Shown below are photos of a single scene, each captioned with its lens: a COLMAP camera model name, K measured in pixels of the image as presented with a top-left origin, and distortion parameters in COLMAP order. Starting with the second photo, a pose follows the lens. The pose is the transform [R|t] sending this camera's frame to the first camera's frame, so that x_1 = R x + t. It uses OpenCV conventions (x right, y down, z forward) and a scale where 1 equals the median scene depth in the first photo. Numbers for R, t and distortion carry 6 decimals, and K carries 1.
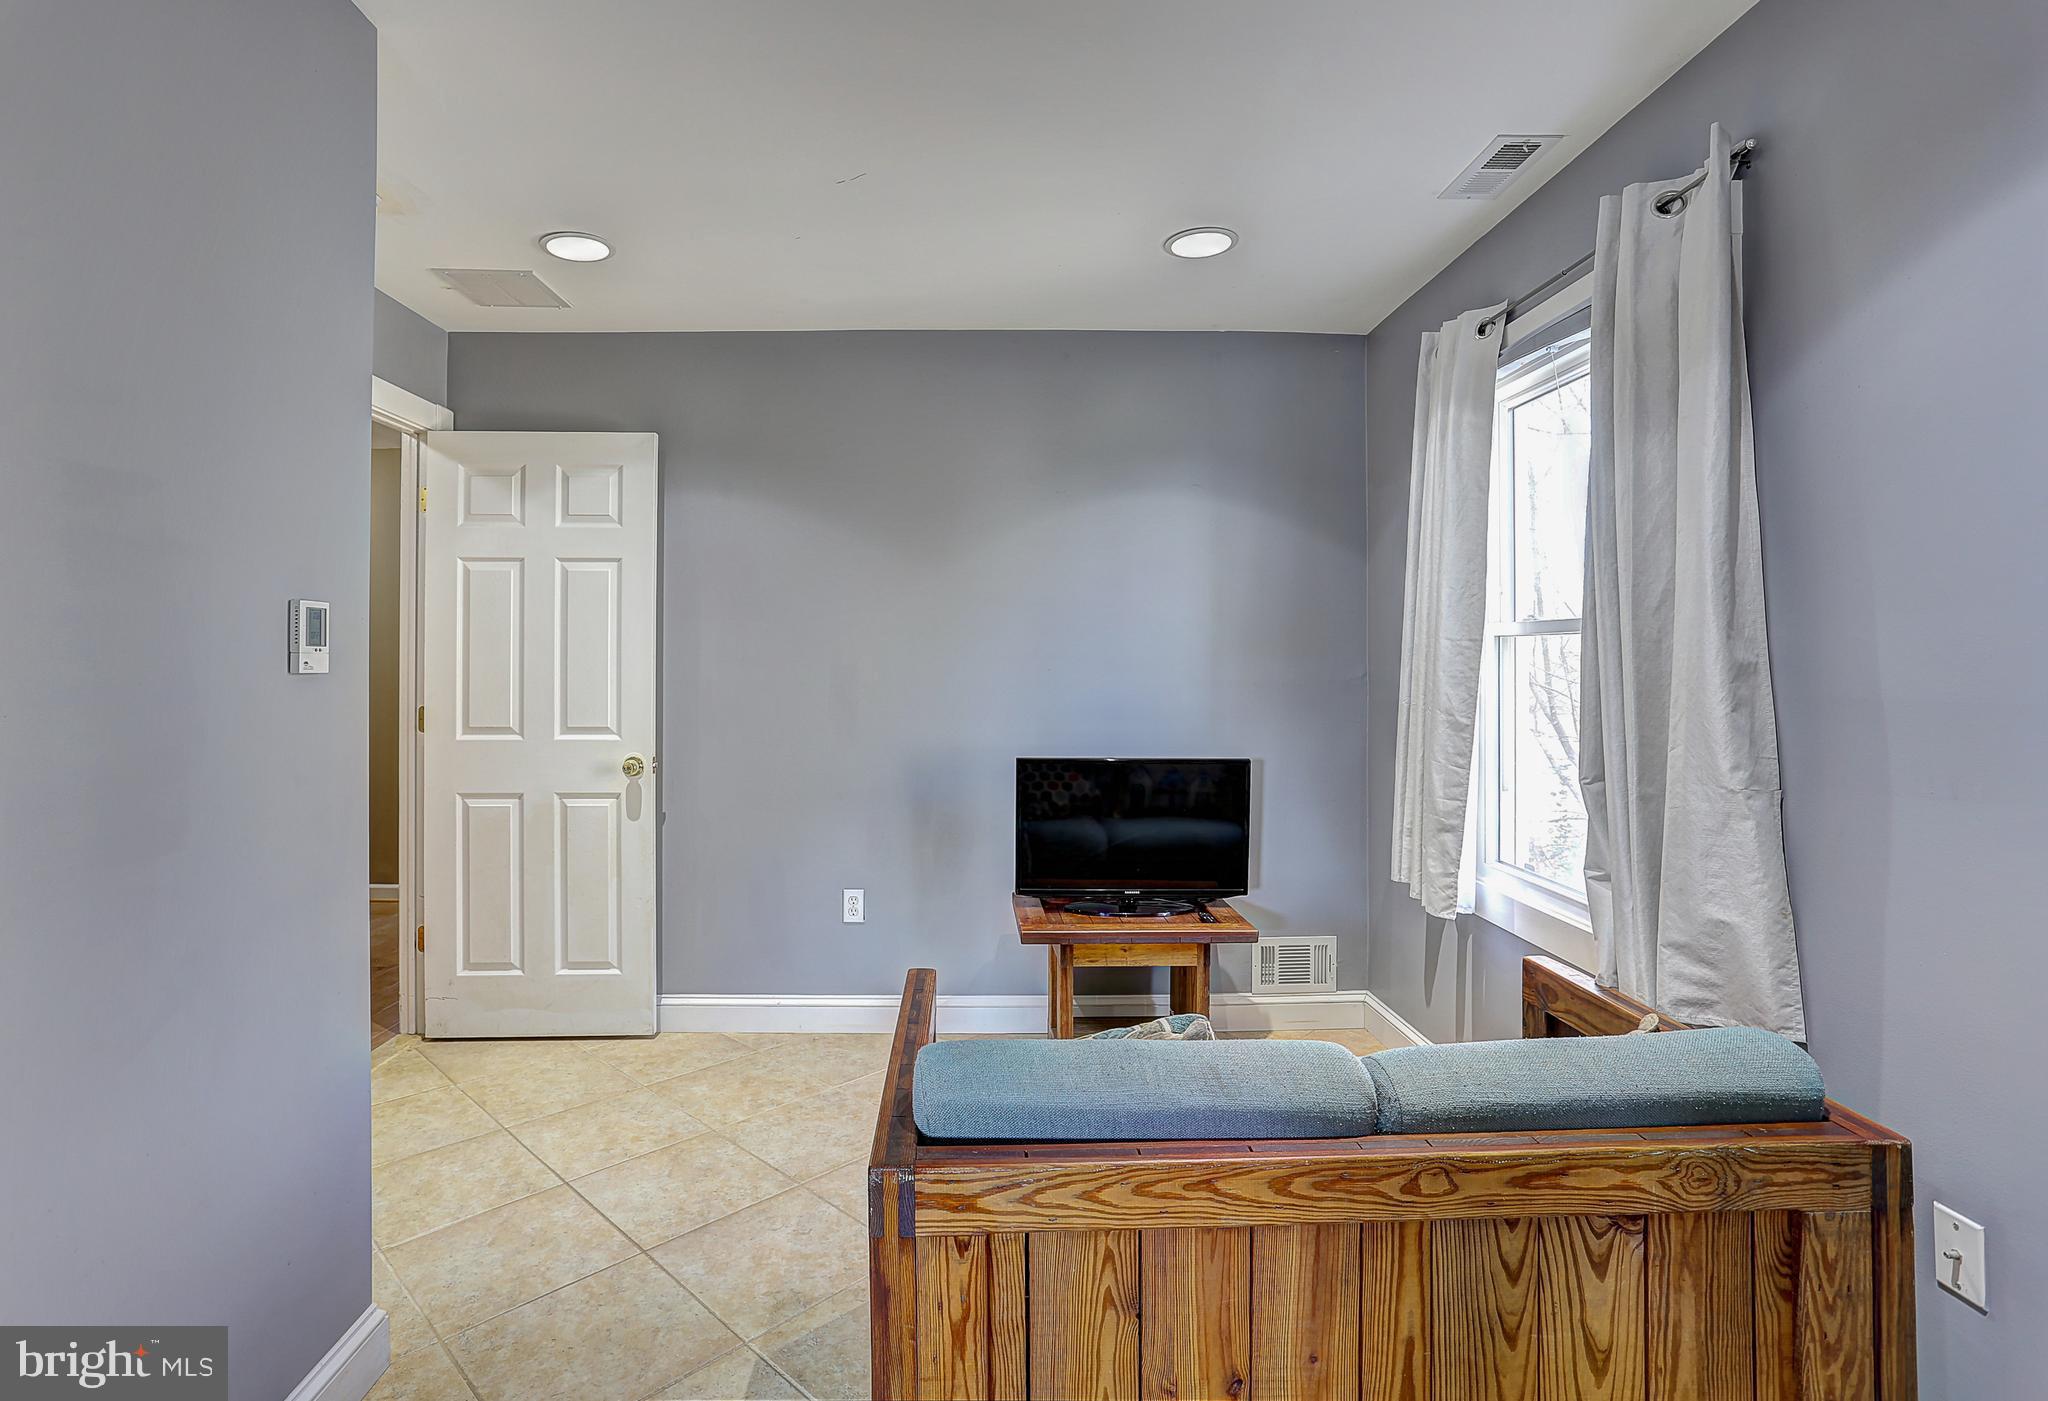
lens RADIAL K [[1016.4, 0, 988.2], [0, 1016.4, 652.0], [0, 0, 1]] dist [-0.013555, 0.000376]
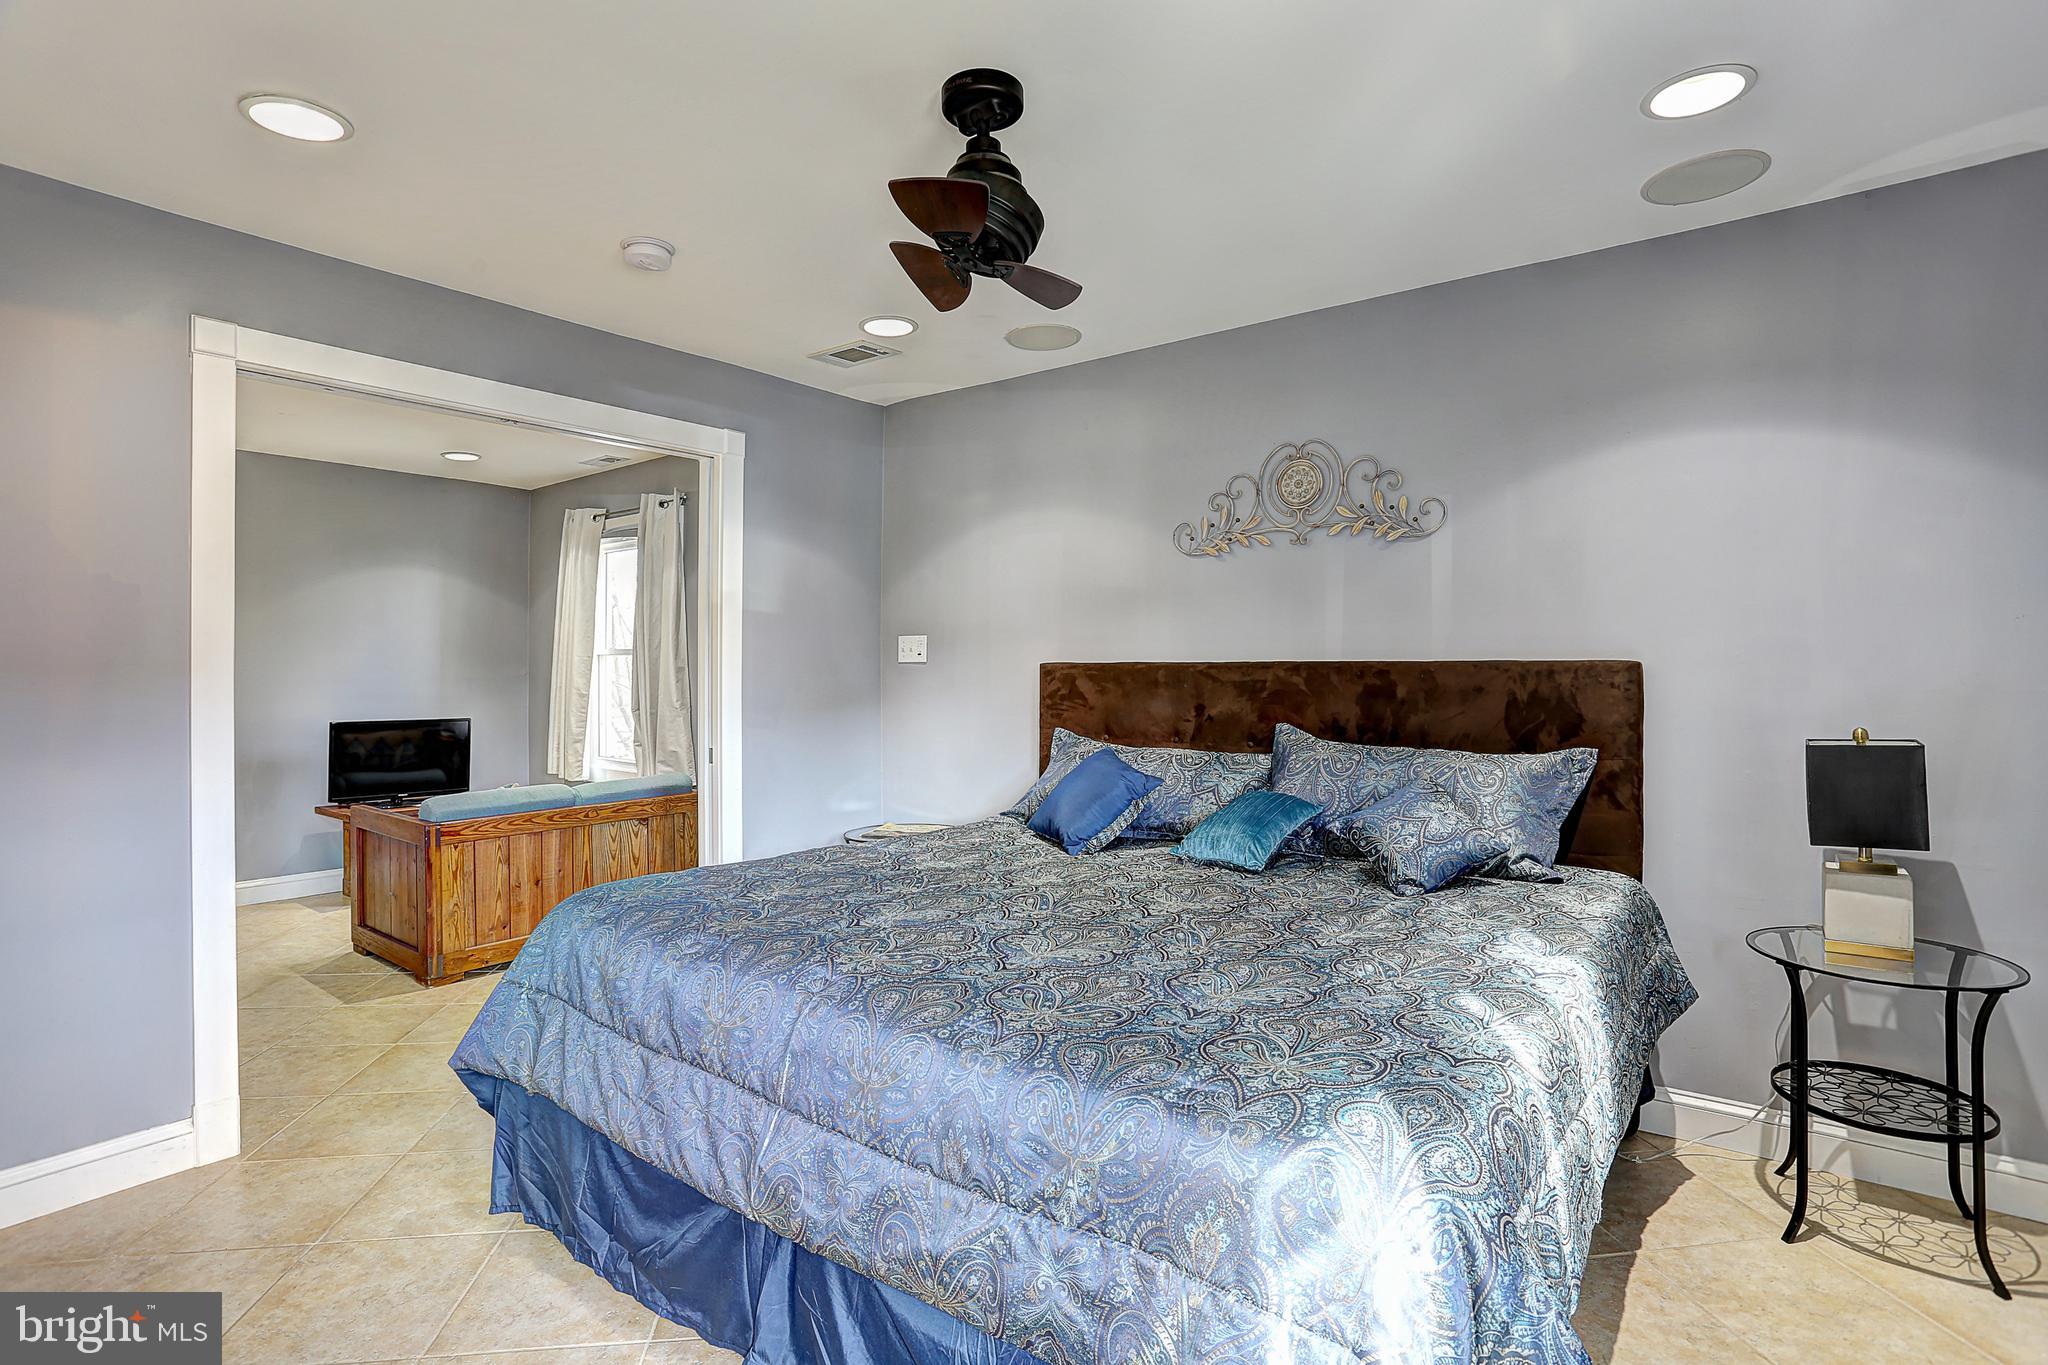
lens RADIAL K [[1002.7, 0, 1021.5], [0, 1002.7, 665.6], [0, 0, 1]] dist [-0.081111, 0.037278]
pose [[0.621475, 0.004565, 0.783421, -0.831103], [-0.008034, 0.999968, 0.000546, -0.002065], [-0.783393, -0.006634, 0.621491, -1.442198]]
